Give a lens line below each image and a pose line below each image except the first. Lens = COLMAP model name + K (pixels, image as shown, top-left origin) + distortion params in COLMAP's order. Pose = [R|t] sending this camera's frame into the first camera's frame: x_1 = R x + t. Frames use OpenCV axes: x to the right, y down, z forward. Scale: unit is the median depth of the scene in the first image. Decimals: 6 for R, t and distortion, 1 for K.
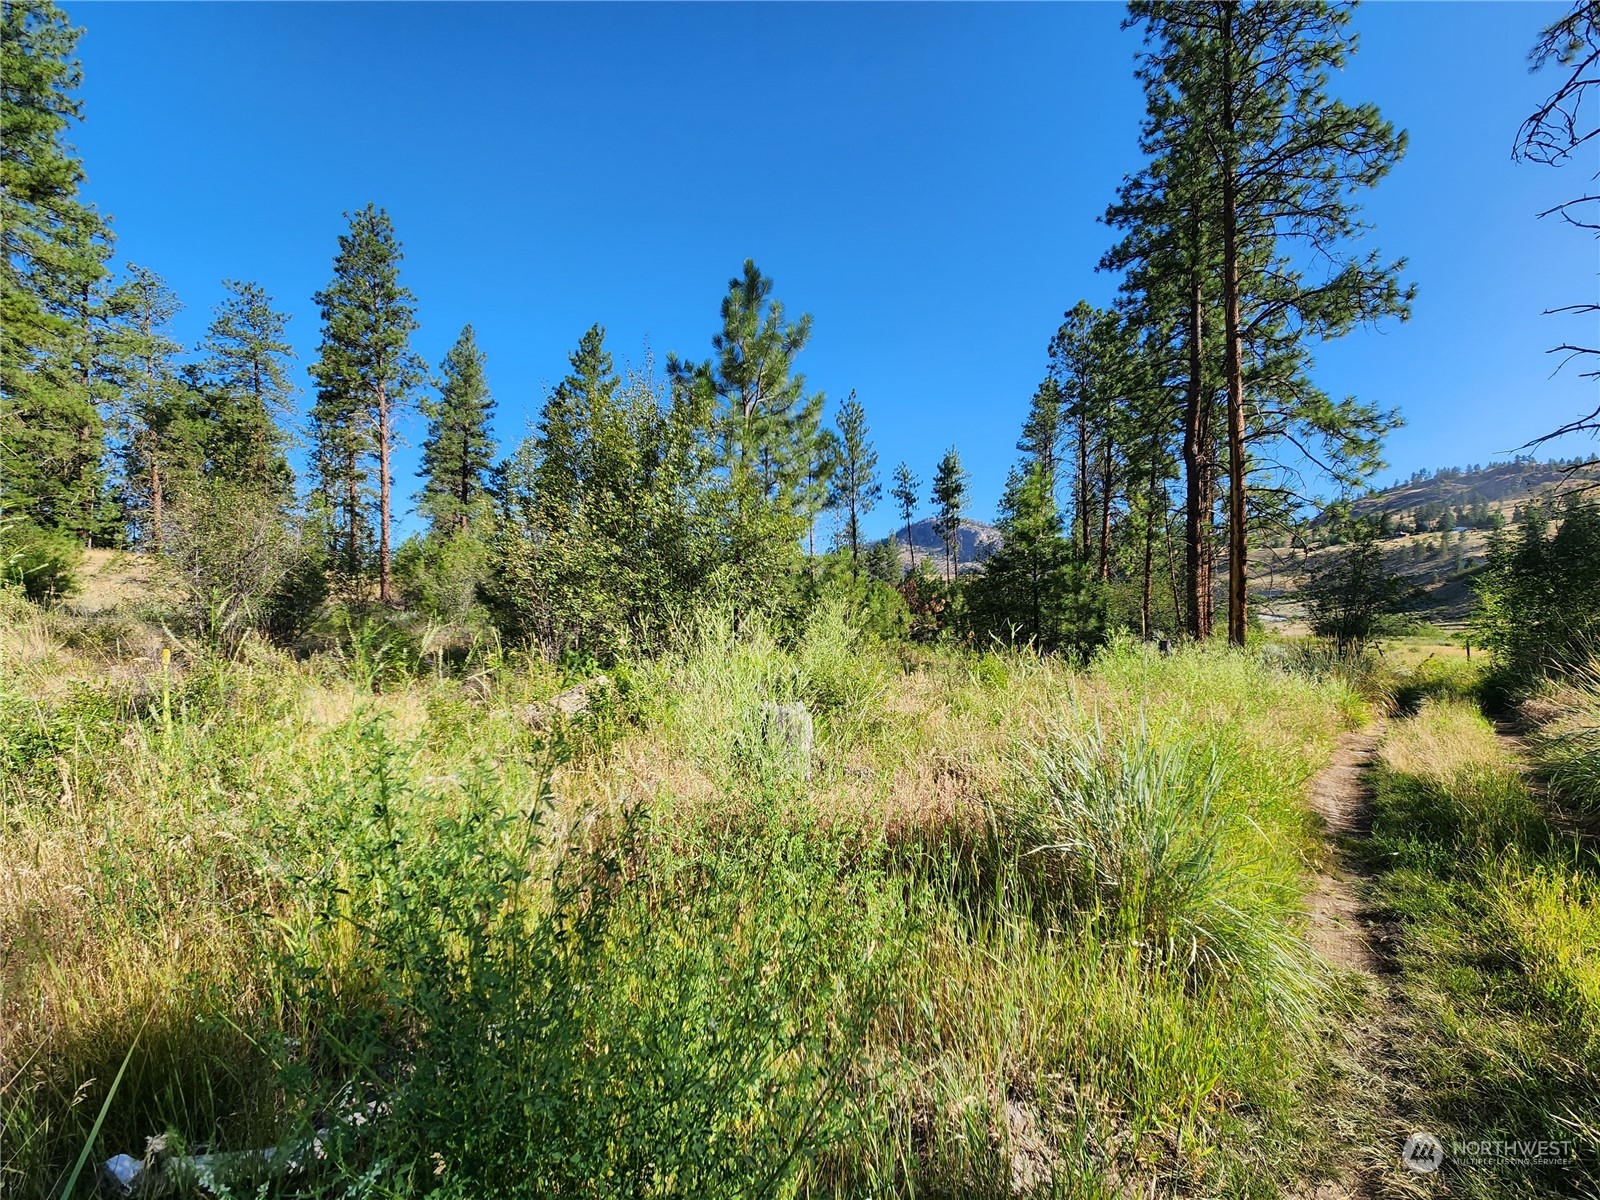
lens RADIAL K [[645.6, 0, 803.2], [0, 645.6, 613.5], [0, 0, 1]] dist [-0.007216, -0.000520]
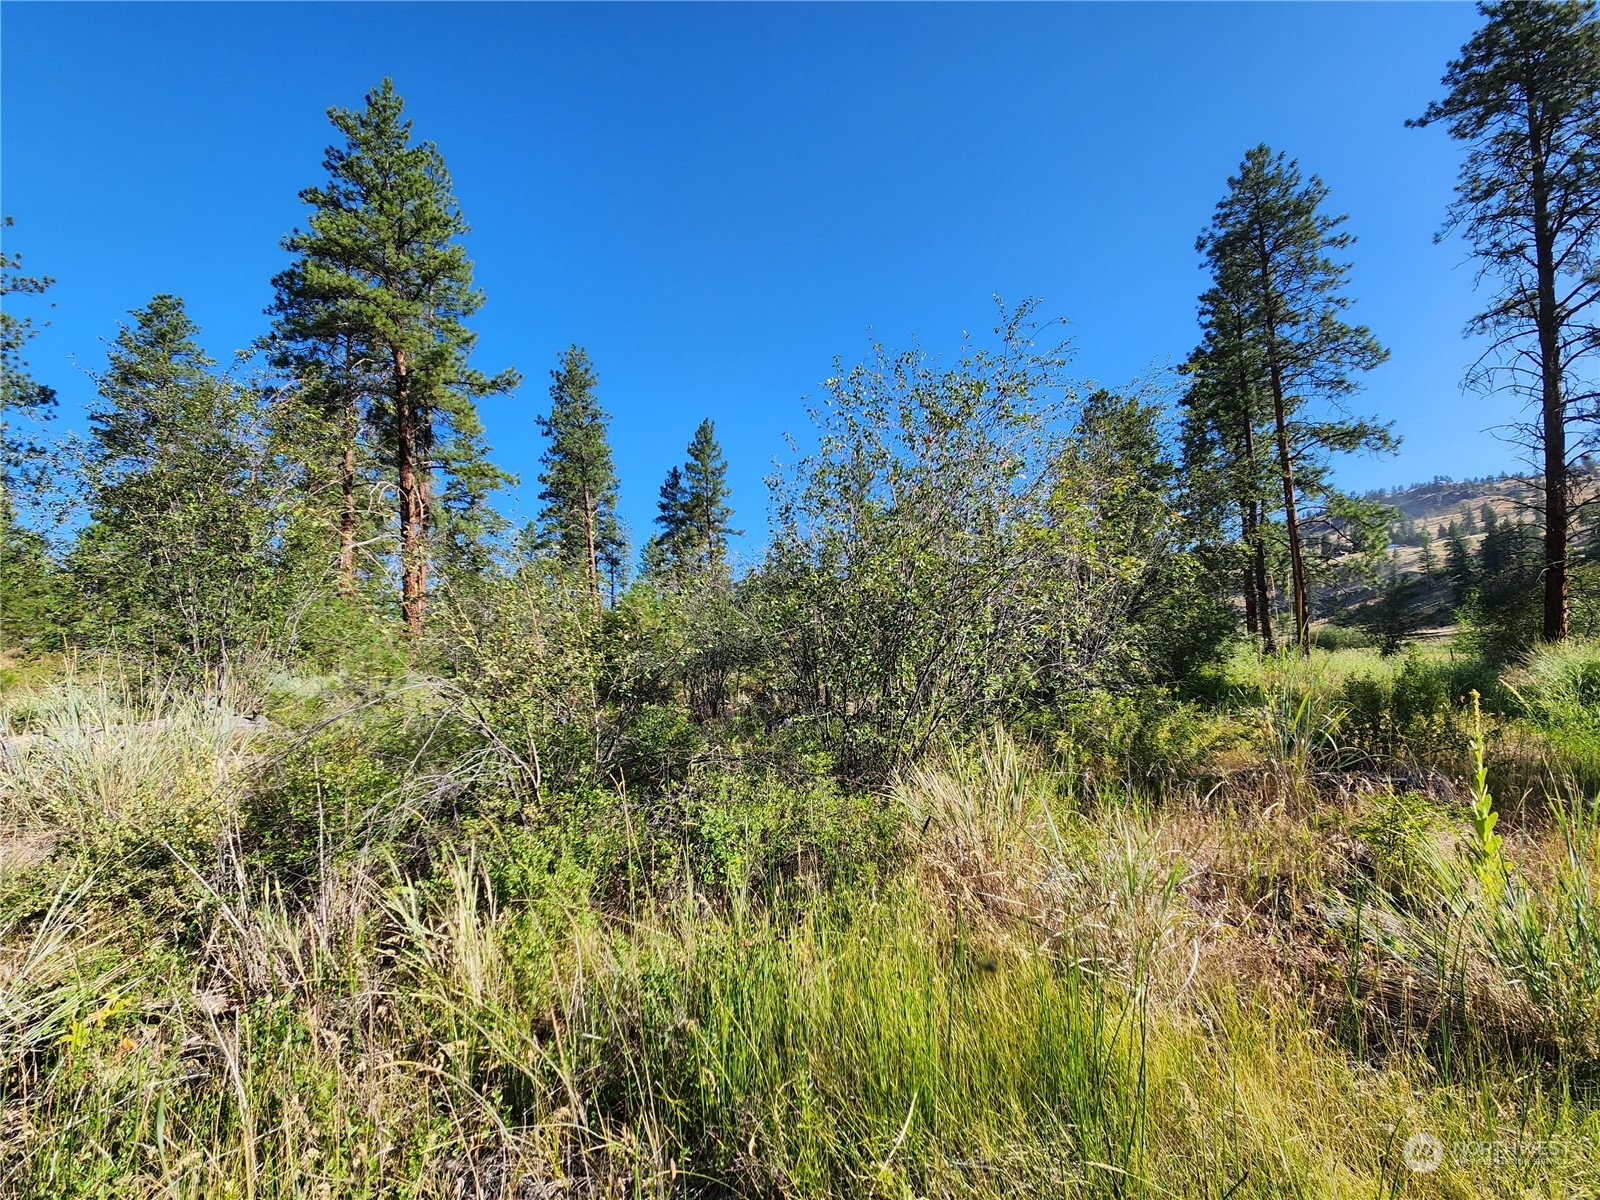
lens RADIAL K [[645.6, 0, 801.9], [0, 645.6, 612.2], [0, 0, 1]] dist [-0.007216, -0.000520]
pose [[0.997744, -0.043939, 0.050752, -0.570529], [0.047104, 0.996904, -0.062964, -0.020392], [-0.047828, 0.065212, 0.996725, -0.451222]]
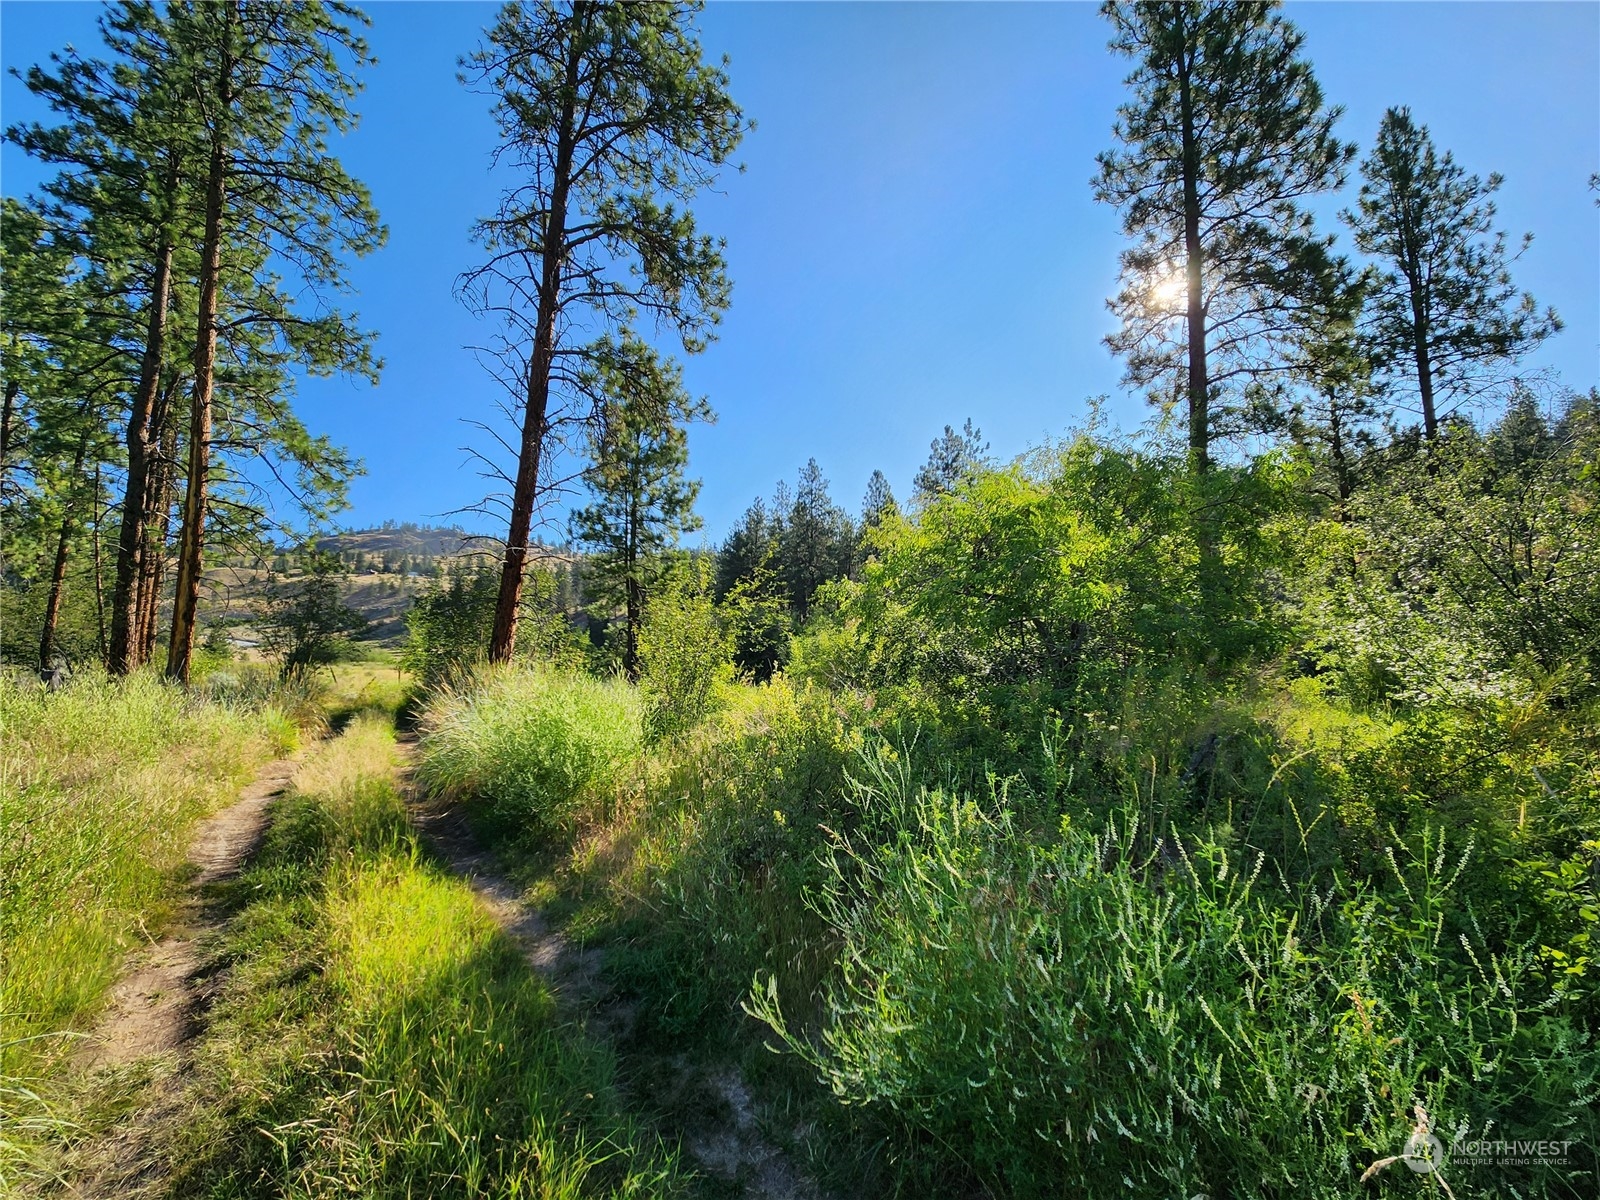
lens RADIAL K [[645.6, 0, 802.0], [0, 645.6, 611.5], [0, 0, 1]] dist [-0.007216, -0.000520]
pose [[0.224020, 0.068417, 0.972180, 0.019958], [-0.025610, 0.997602, -0.064304, -0.000602], [-0.974248, -0.010492, 0.225235, -0.004494]]
